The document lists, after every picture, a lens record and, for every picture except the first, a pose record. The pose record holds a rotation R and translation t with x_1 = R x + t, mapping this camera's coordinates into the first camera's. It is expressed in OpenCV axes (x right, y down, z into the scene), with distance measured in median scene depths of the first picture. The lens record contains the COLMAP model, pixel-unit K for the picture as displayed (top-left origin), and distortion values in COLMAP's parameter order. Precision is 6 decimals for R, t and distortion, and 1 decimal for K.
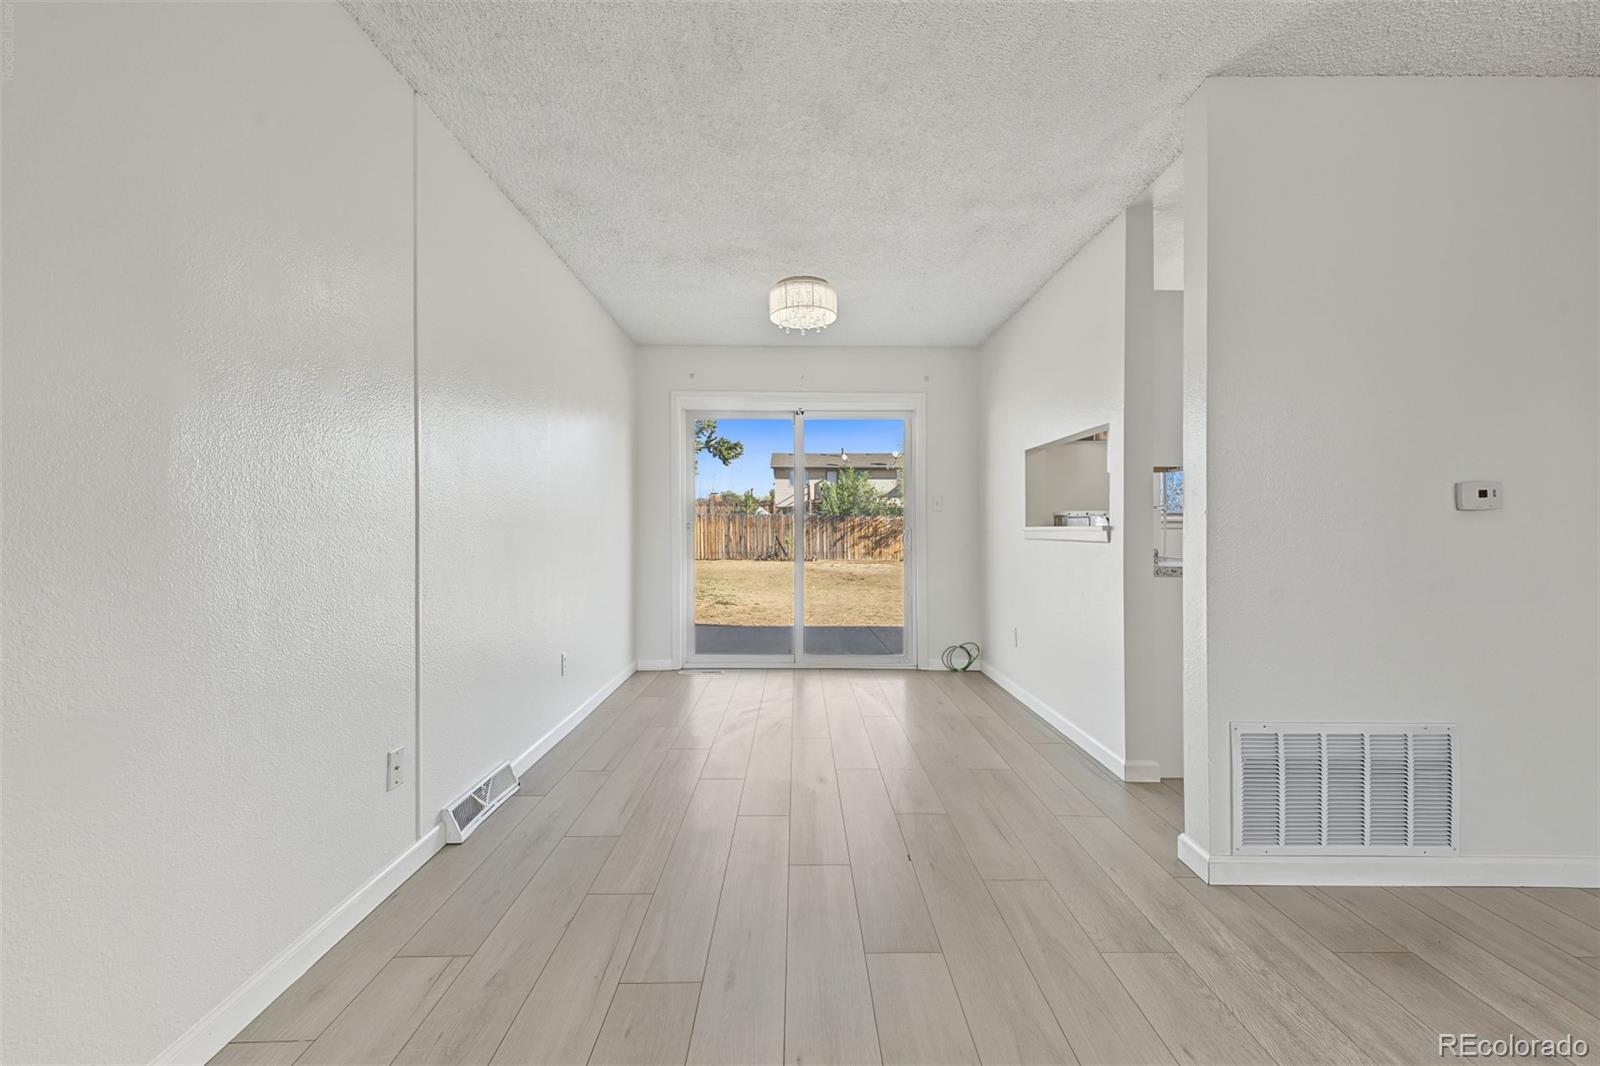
lens RADIAL K [[626.3, 0, 802.1], [0, 626.3, 525.9], [0, 0, 1]] dist [0.006419, -0.000018]
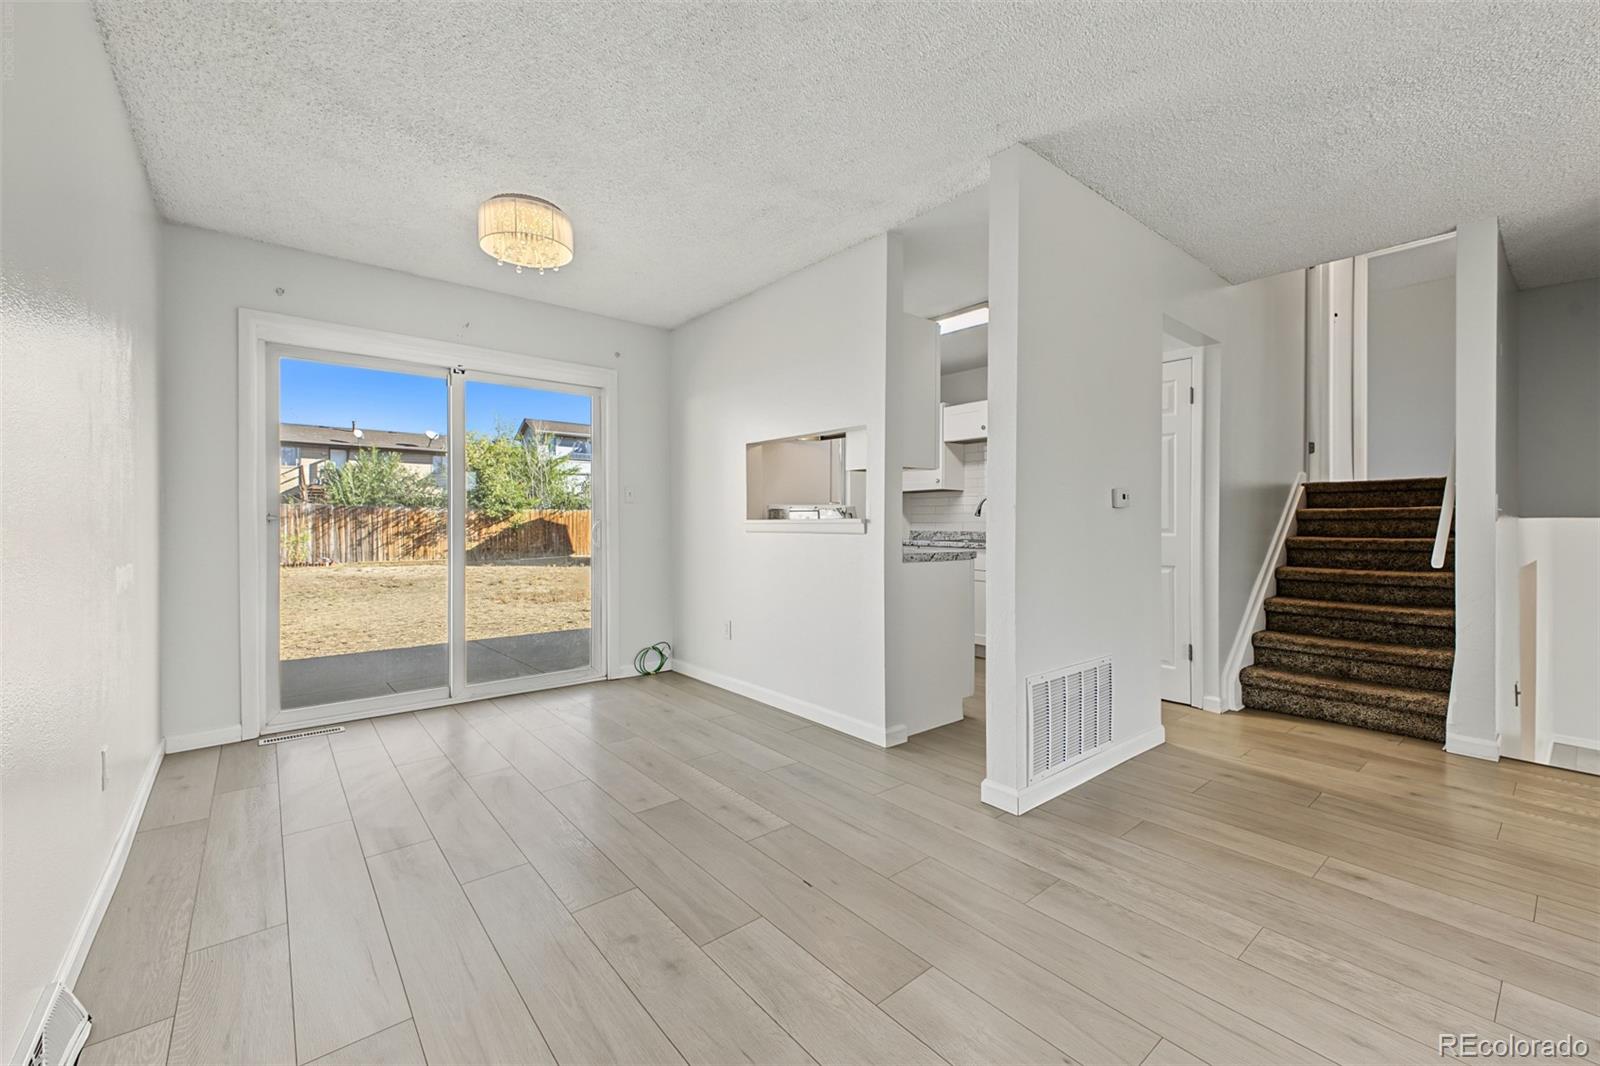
lens RADIAL K [[638.3, 0, 797.4], [0, 638.3, 523.2], [0, 0, 1]] dist [0.031858, -0.009706]
pose [[0.776018, -0.001485, 0.630709, -0.187375], [-0.001539, 0.999990, 0.004249, 0.002291], [-0.630709, -0.004268, 0.776008, 0.126778]]
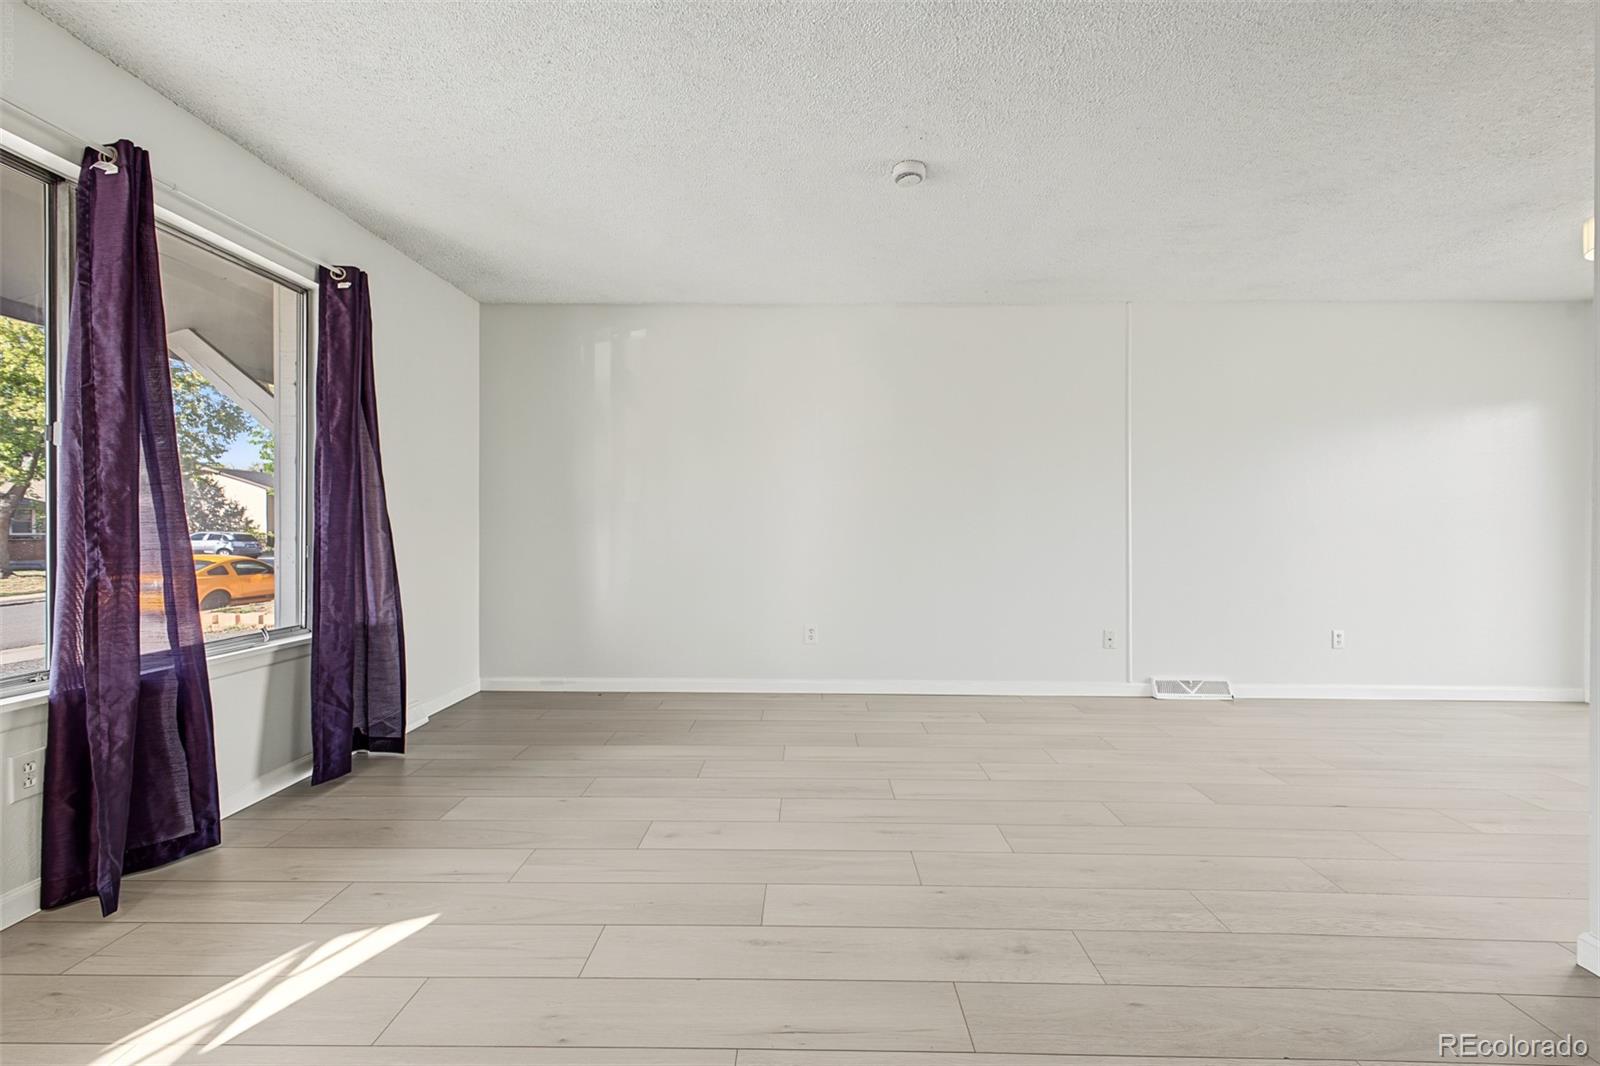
lens RADIAL K [[638.3, 0, 797.4], [0, 638.3, 523.2], [0, 0, 1]] dist [0.031858, -0.009706]
pose [[-0.018886, -0.003228, -0.999816, 0.611838], [0.004025, 0.999986, -0.003304, 0.003579], [0.999814, -0.004087, -0.018872, 0.011545]]
